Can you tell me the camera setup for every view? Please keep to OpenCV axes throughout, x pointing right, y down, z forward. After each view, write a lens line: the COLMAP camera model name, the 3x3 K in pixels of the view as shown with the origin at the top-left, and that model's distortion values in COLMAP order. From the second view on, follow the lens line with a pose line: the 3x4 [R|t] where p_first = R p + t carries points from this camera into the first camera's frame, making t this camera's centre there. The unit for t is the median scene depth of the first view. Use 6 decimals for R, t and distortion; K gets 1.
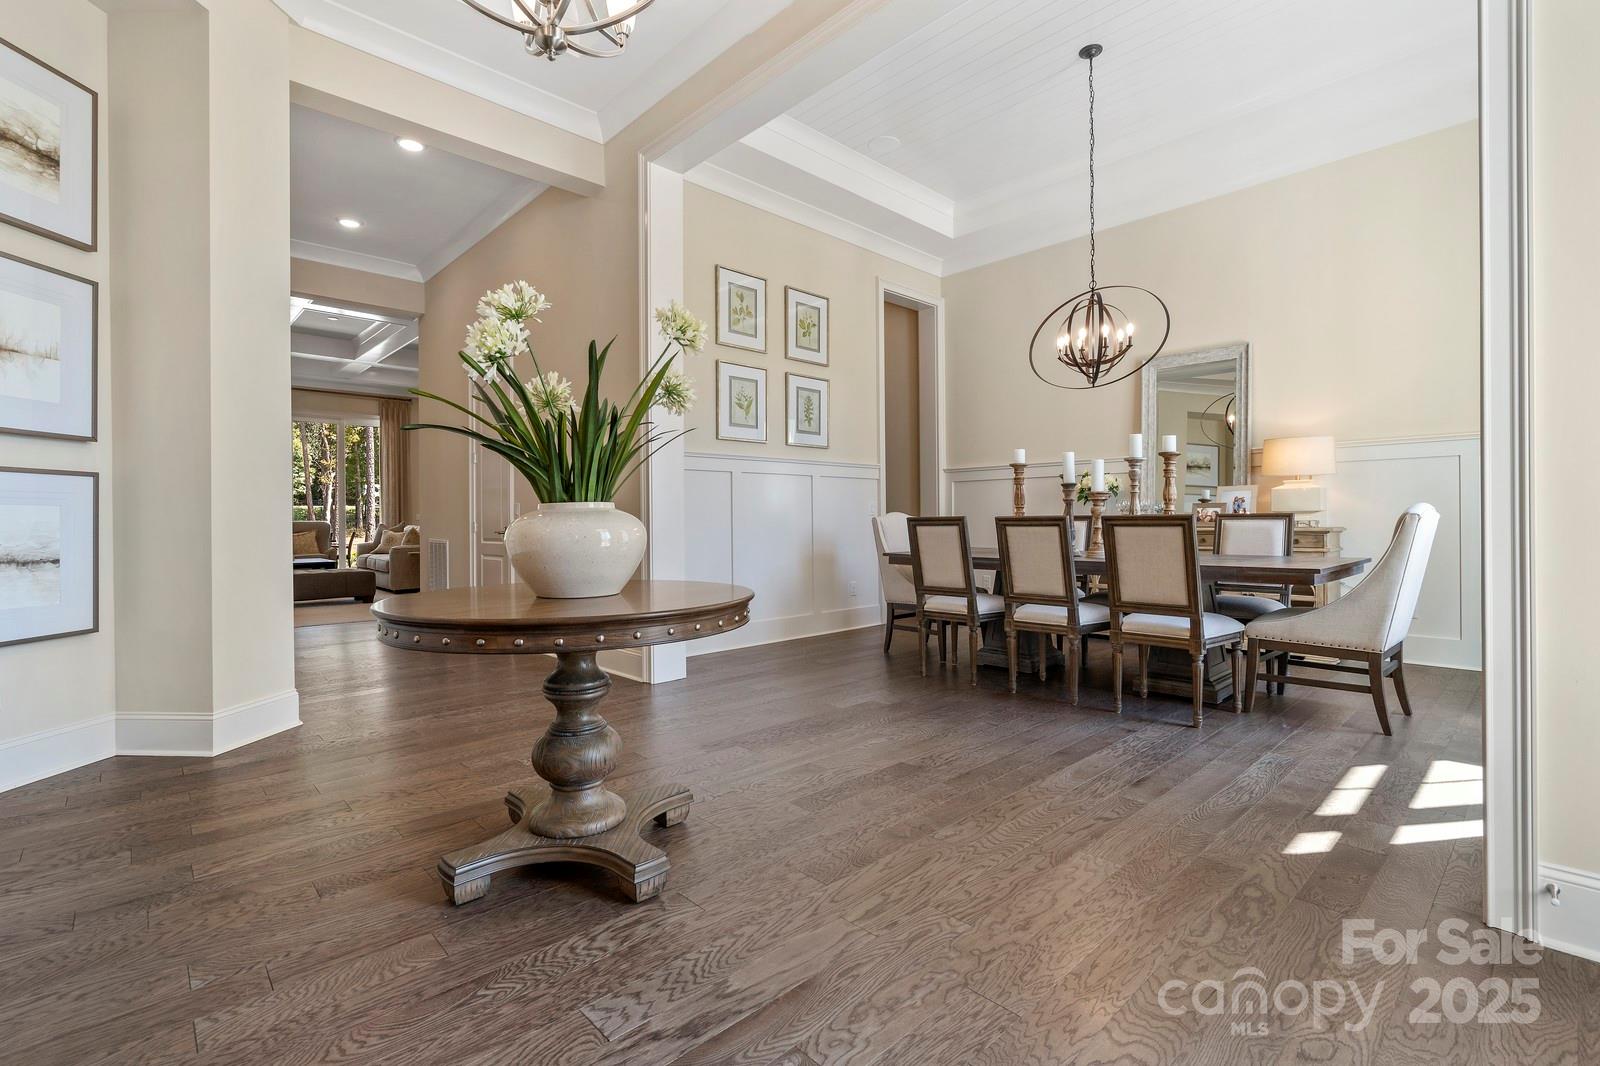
lens RADIAL K [[736.2, 0, 798.1], [0, 736.2, 515.3], [0, 0, 1]] dist [-0.001440, 0.000145]
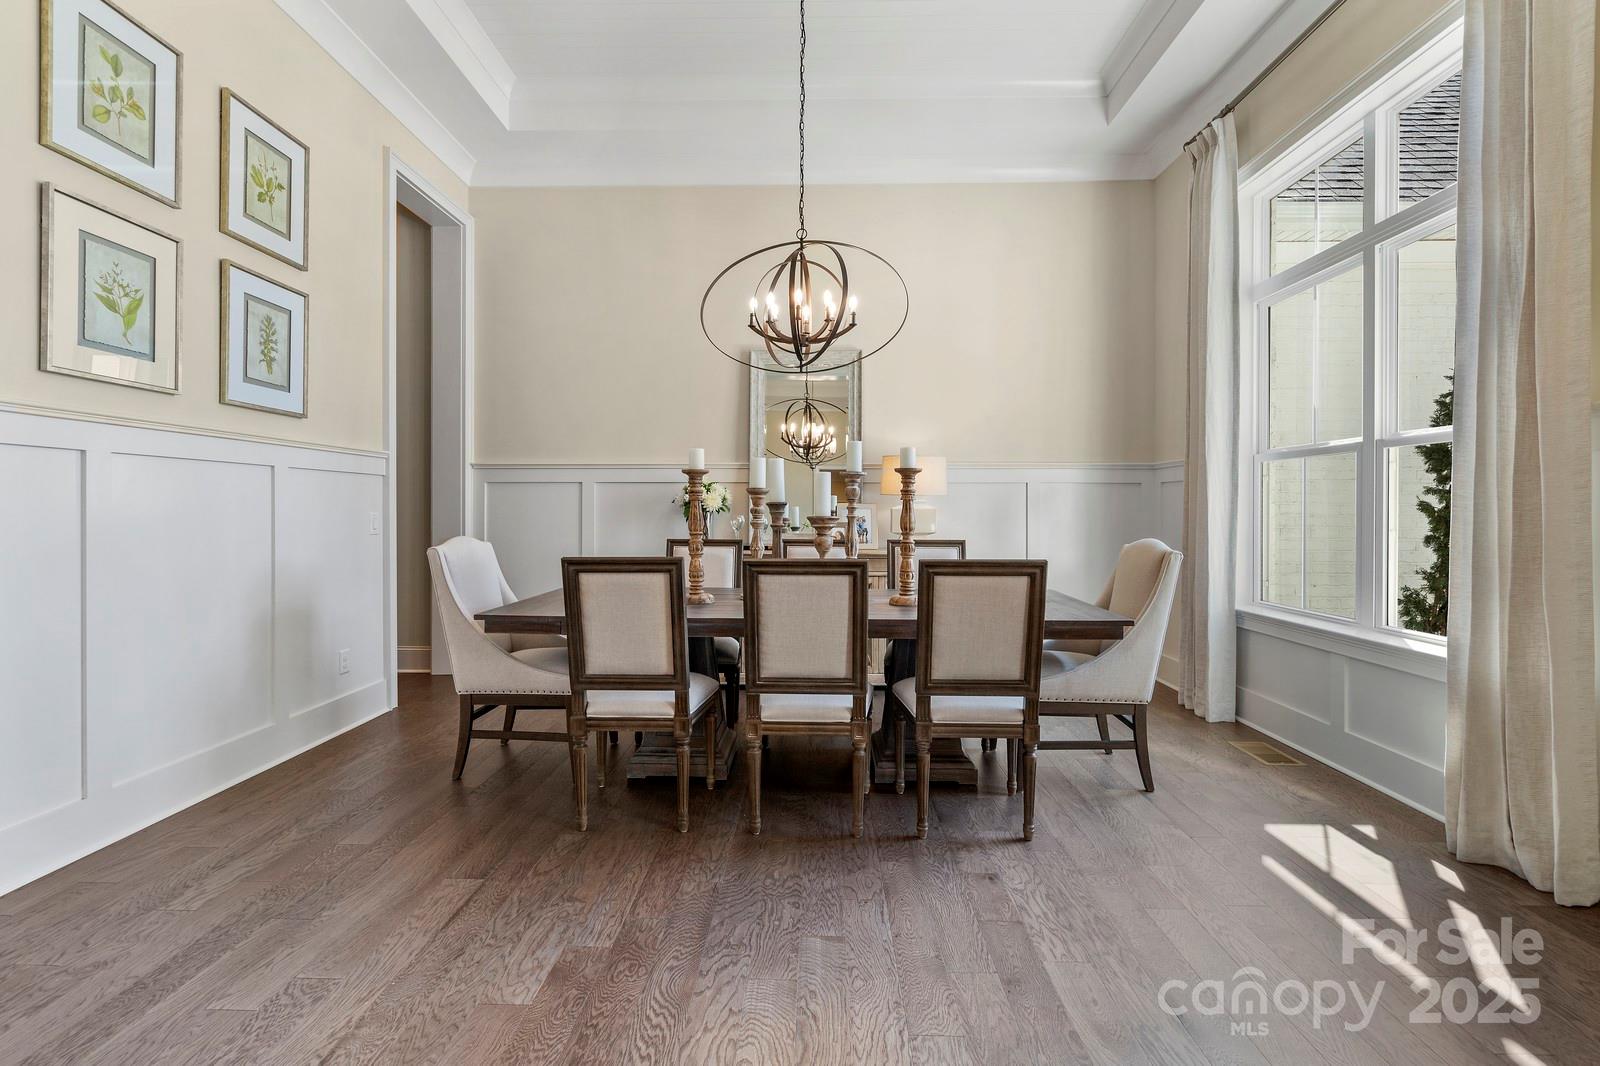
lens RADIAL K [[736.2, 0, 798.1], [0, 736.2, 515.3], [0, 0, 1]] dist [-0.001440, 0.000145]
pose [[0.708398, 0.006244, 0.705786, -0.096122], [-0.012690, 0.999912, 0.003891, -0.026838], [-0.705699, -0.011713, 0.708415, 0.380081]]
